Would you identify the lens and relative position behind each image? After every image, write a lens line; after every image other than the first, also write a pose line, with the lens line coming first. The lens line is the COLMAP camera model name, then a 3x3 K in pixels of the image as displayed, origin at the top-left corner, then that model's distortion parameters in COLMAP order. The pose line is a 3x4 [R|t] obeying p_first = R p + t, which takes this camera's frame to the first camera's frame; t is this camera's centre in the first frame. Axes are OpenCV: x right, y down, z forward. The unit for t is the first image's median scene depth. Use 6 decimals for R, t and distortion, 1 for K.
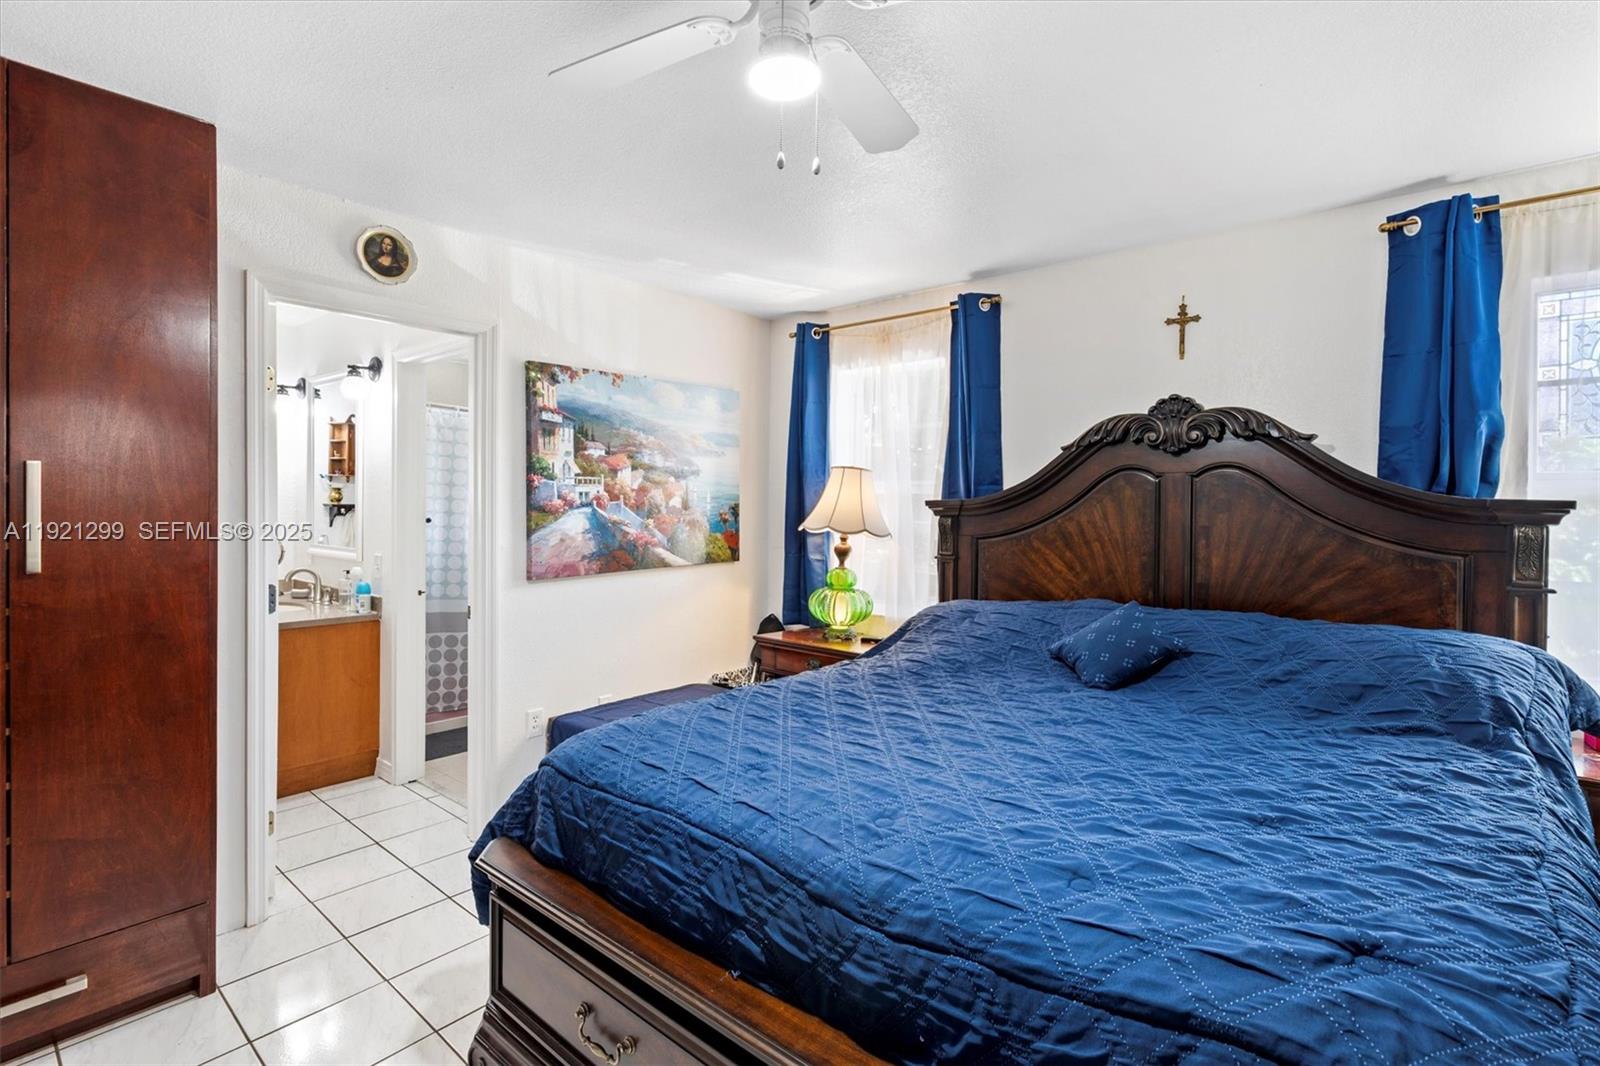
lens RADIAL K [[750.7, 0, 794.4], [0, 750.7, 516.2], [0, 0, 1]] dist [0.001678, 0.000059]
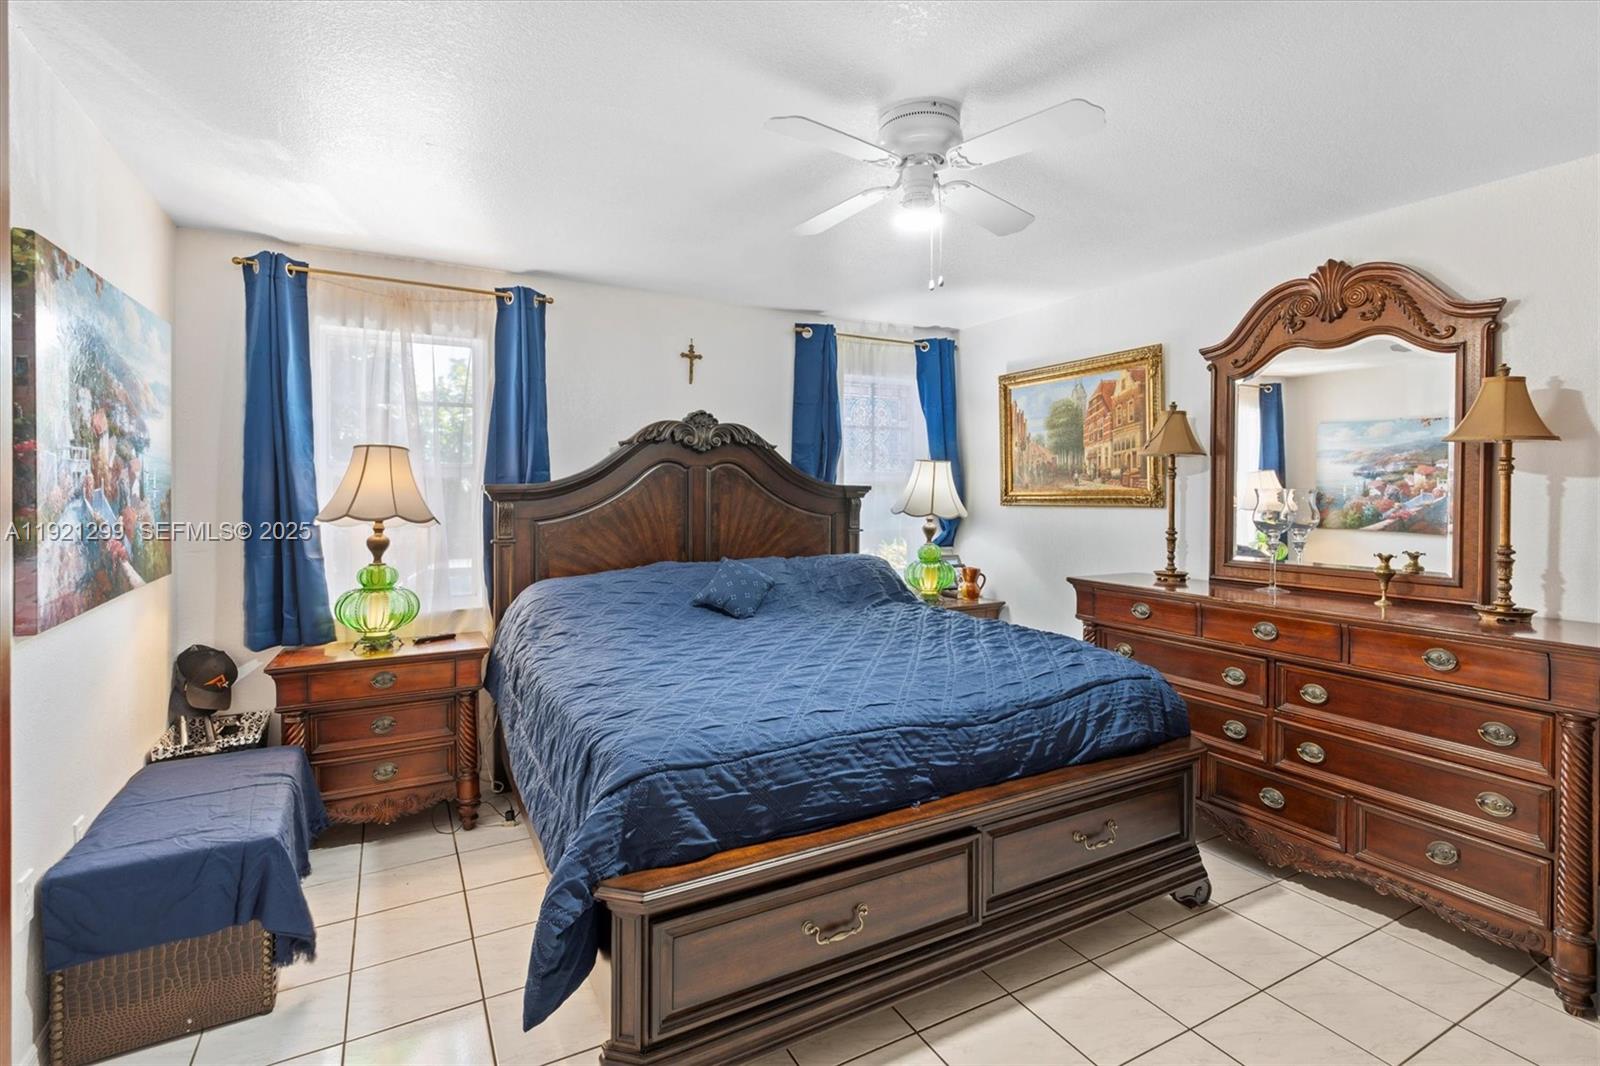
lens RADIAL K [[762.1, 0, 807.2], [0, 762.1, 496.4], [0, 0, 1]] dist [0.003243, 0.000332]
pose [[0.345229, -0.016954, 0.938365, -0.844647], [0.013423, 0.999824, 0.013126, -0.018661], [-0.938423, 0.008064, 0.345395, 0.356103]]
